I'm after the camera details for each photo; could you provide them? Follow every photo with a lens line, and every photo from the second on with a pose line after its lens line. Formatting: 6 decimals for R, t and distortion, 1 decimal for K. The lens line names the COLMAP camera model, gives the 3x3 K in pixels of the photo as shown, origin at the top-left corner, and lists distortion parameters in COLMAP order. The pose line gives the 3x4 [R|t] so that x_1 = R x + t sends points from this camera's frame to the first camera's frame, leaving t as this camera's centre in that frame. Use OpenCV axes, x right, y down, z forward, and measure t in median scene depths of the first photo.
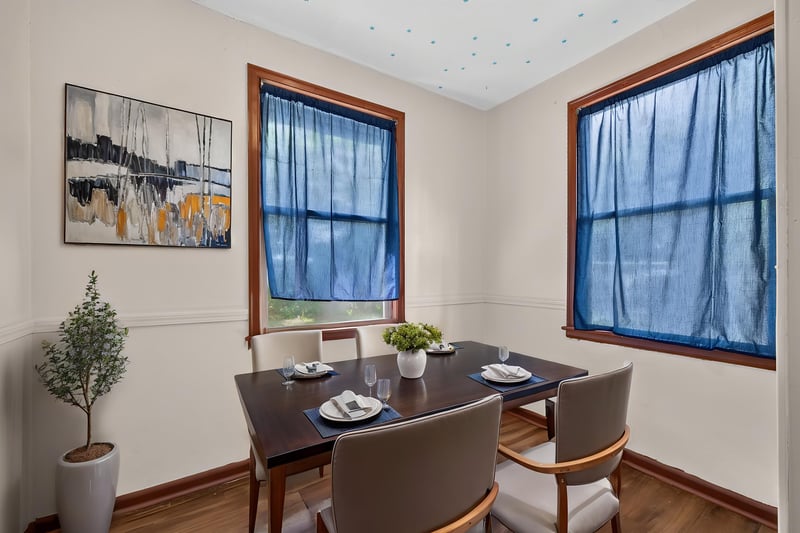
lens RADIAL K [[324.3, 0, 396.3], [0, 324.3, 265.7], [0, 0, 1]] dist [-0.000873, 0.007039]
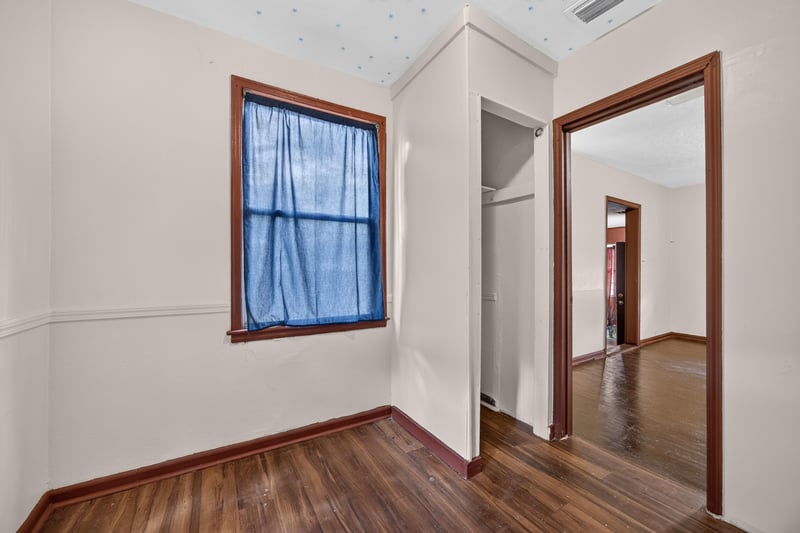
lens RADIAL K [[322.1, 0, 399.6], [0, 322.1, 259.6], [0, 0, 1]] dist [-0.000185, 0.000133]
pose [[0.038930, 0.022425, 0.998990, -0.343911], [-0.023661, 0.999489, -0.021514, 0.004460], [-0.998962, -0.022800, 0.039441, 0.557388]]
